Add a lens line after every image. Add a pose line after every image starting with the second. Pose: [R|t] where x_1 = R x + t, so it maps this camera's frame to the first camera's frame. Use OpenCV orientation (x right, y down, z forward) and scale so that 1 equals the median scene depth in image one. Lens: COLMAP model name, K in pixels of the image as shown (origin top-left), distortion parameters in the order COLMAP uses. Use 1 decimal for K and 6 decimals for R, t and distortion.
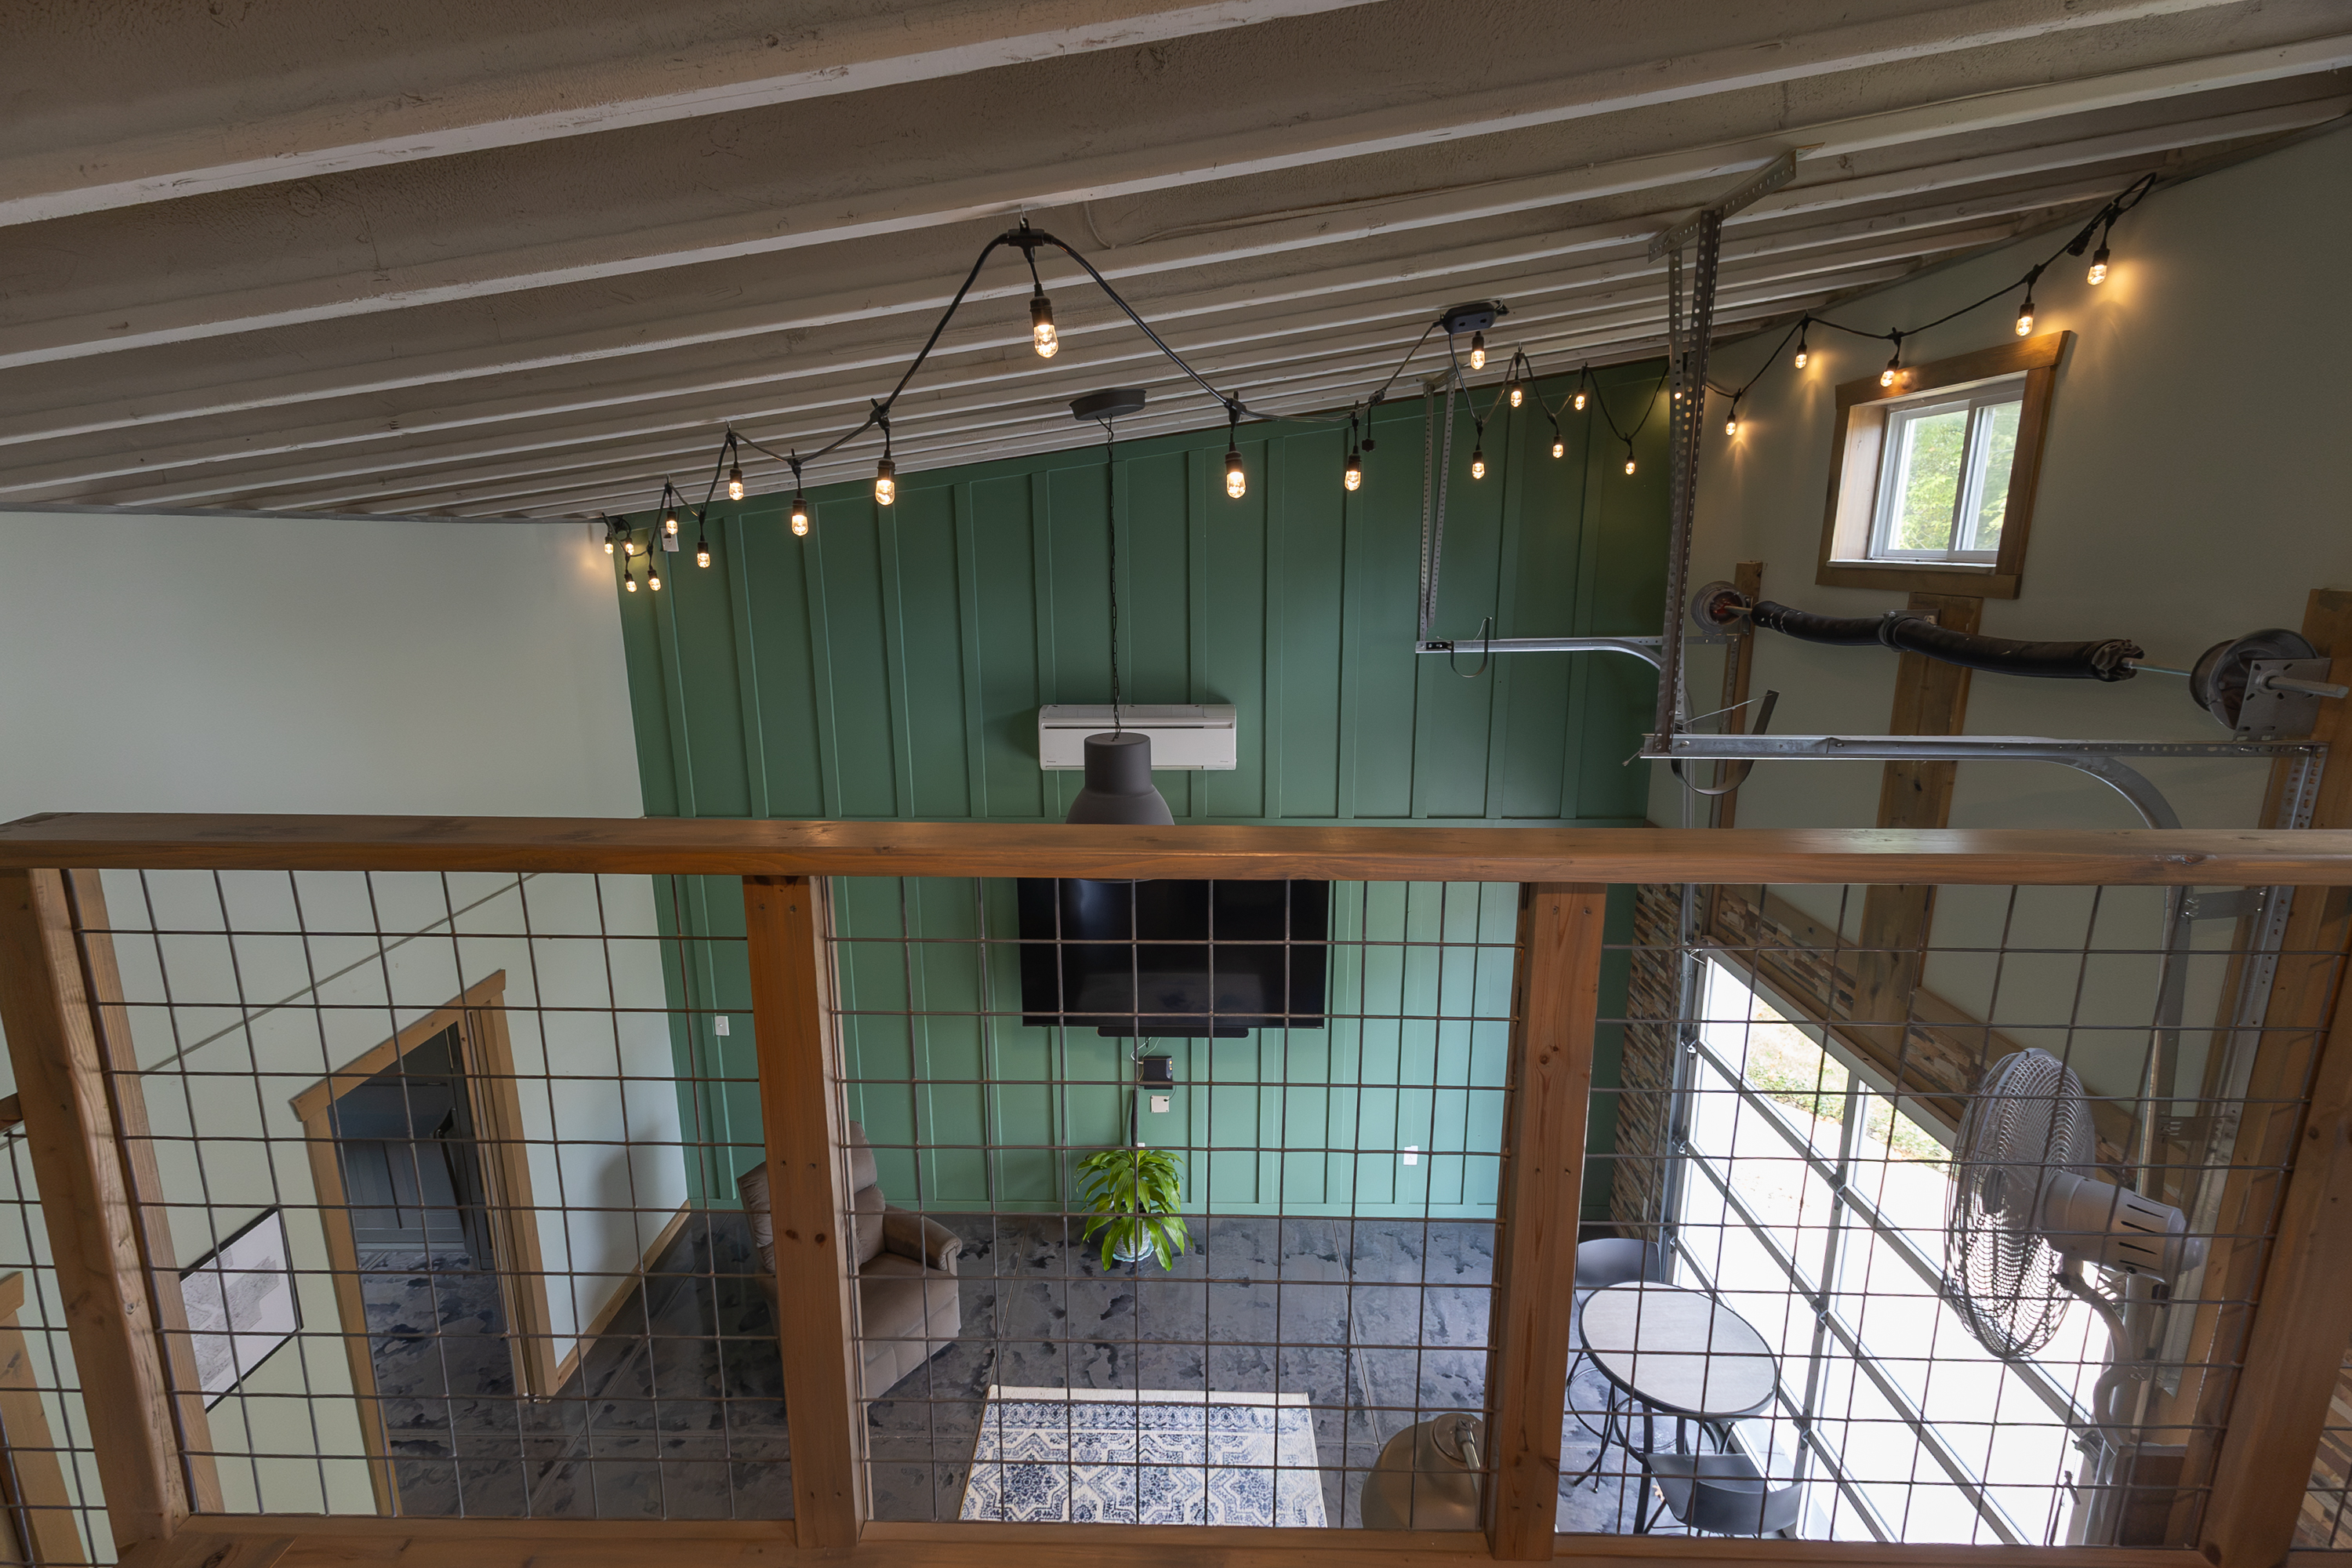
lens RADIAL K [[1079.3, 0, 1169.8], [0, 1079.3, 785.7], [0, 0, 1]] dist [0.019205, -0.000591]
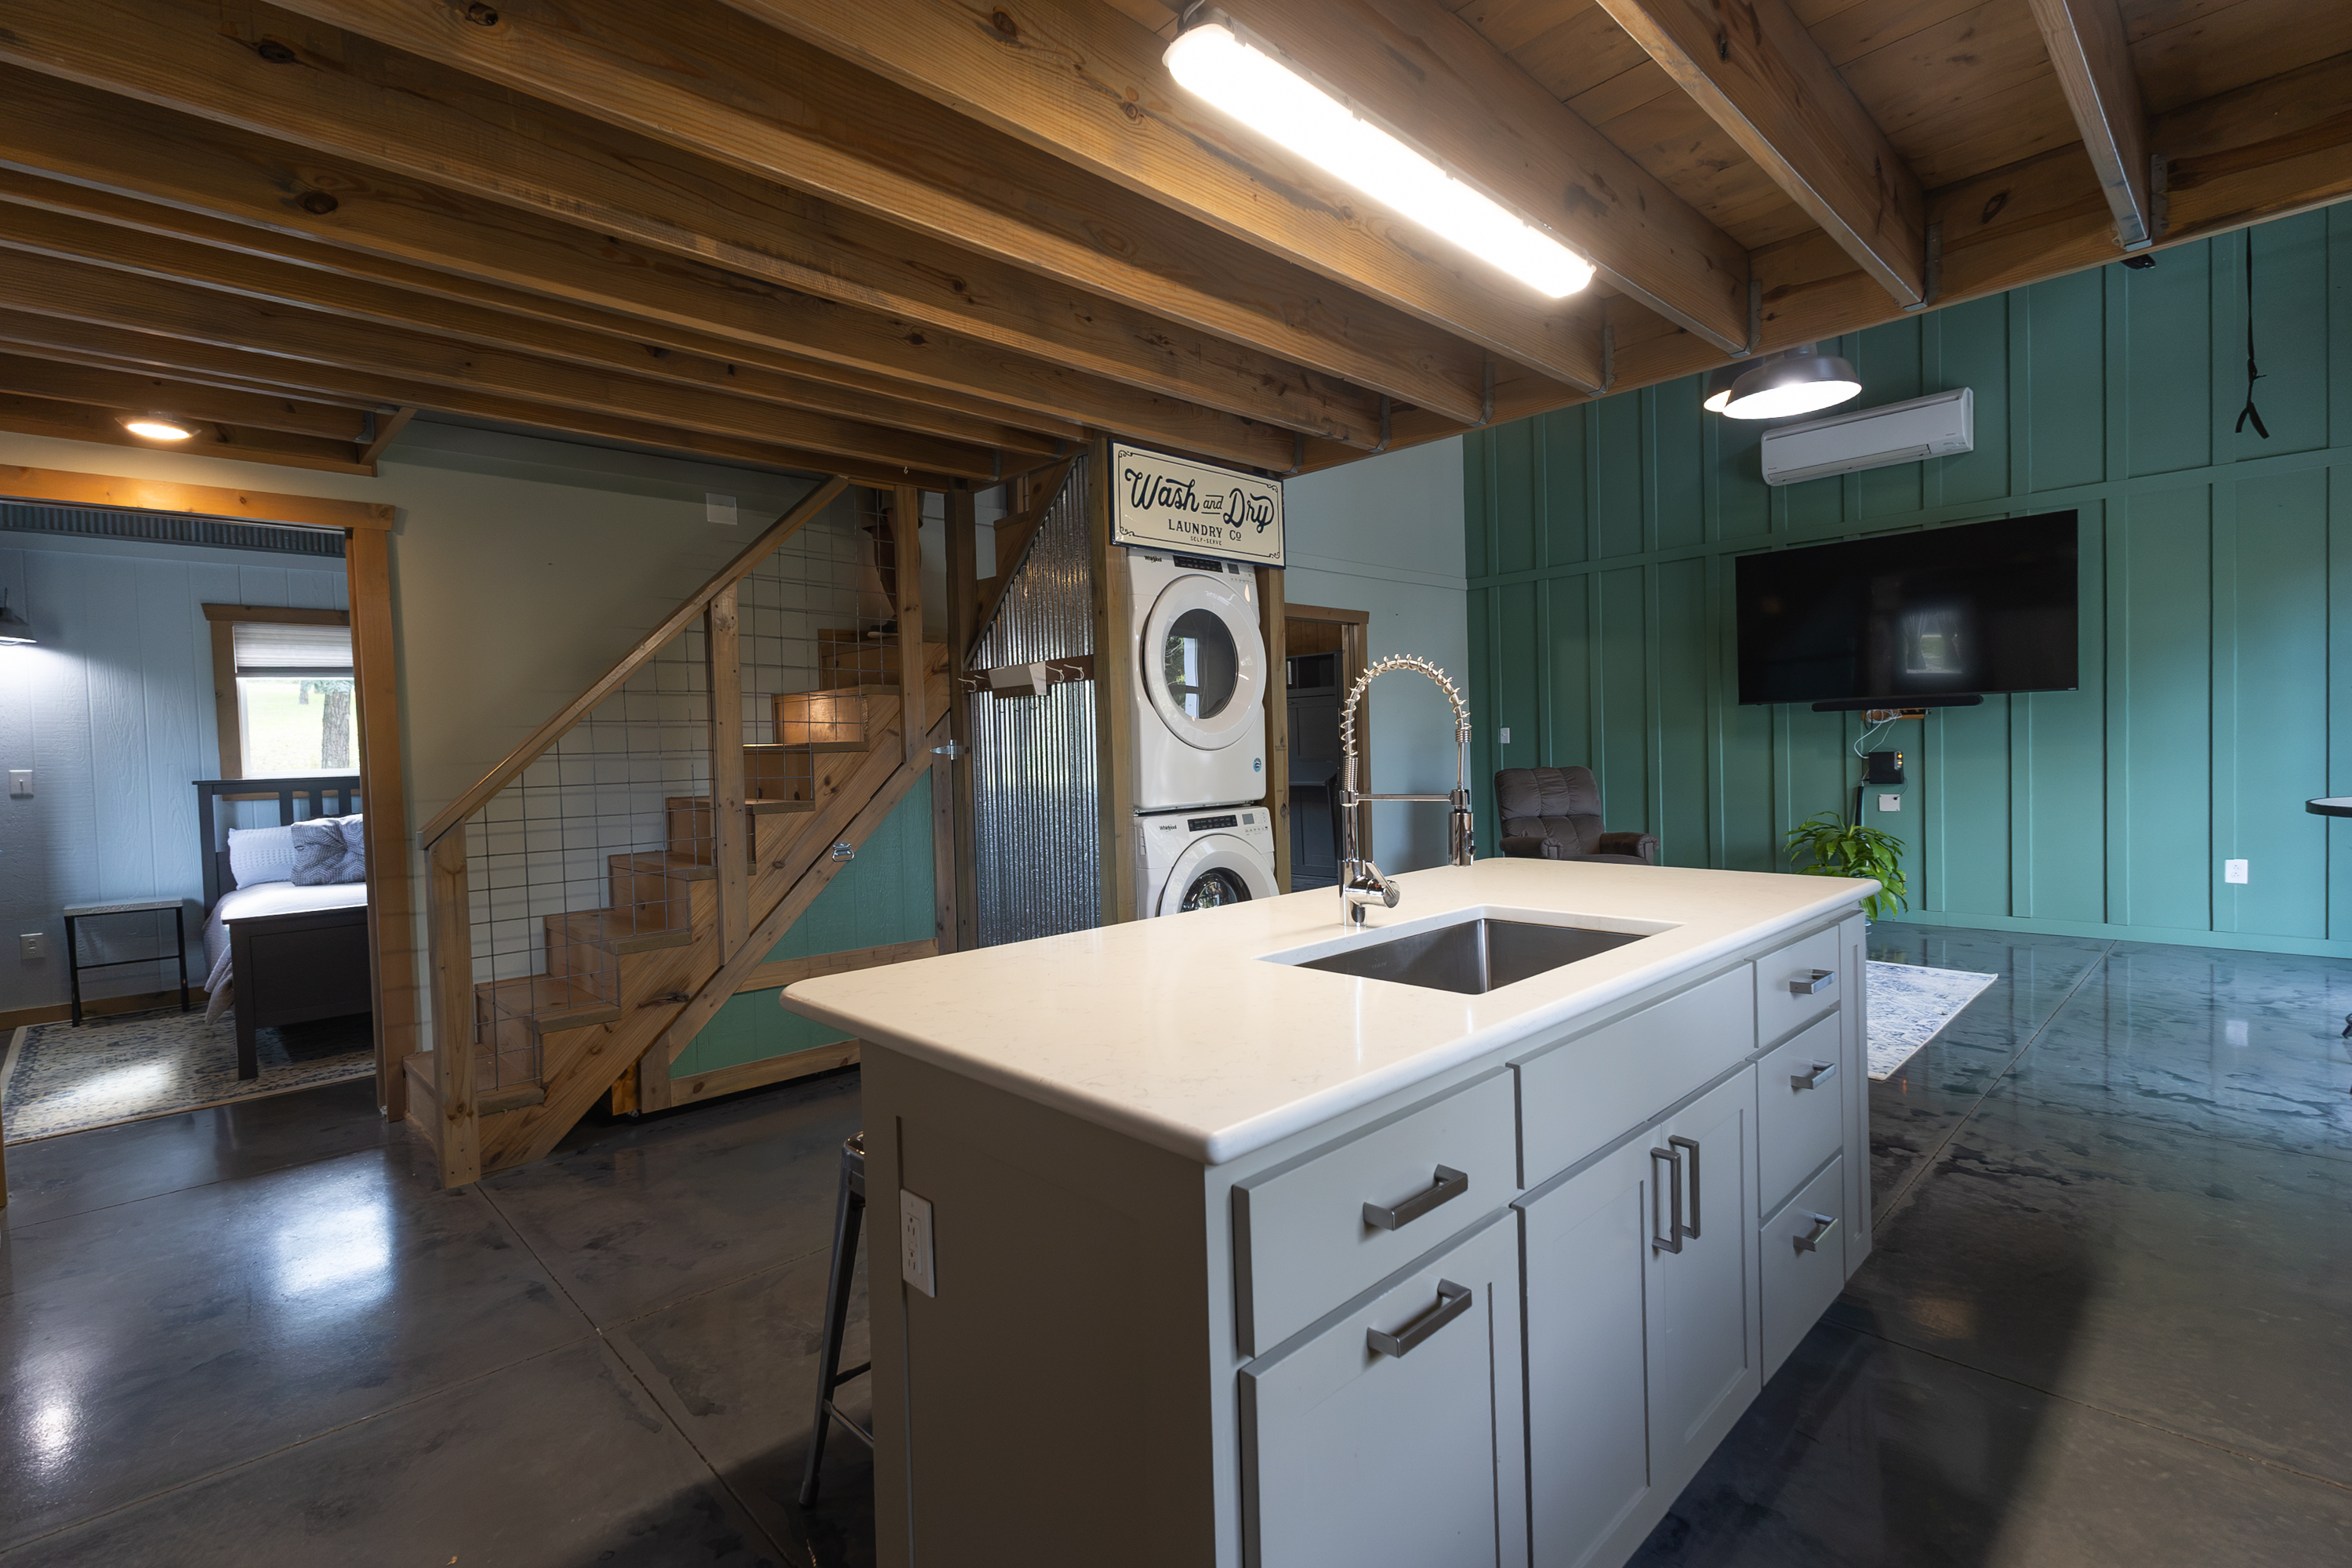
lens RADIAL K [[1073.4, 0, 1168.3], [0, 1073.4, 782.1], [0, 0, 1]] dist [0.019659, -0.000259]
pose [[0.703236, 0.008111, -0.710910, 0.354705], [-0.131881, 0.984069, -0.119229, 0.714792], [0.698618, 0.177601, 0.693103, -0.306810]]
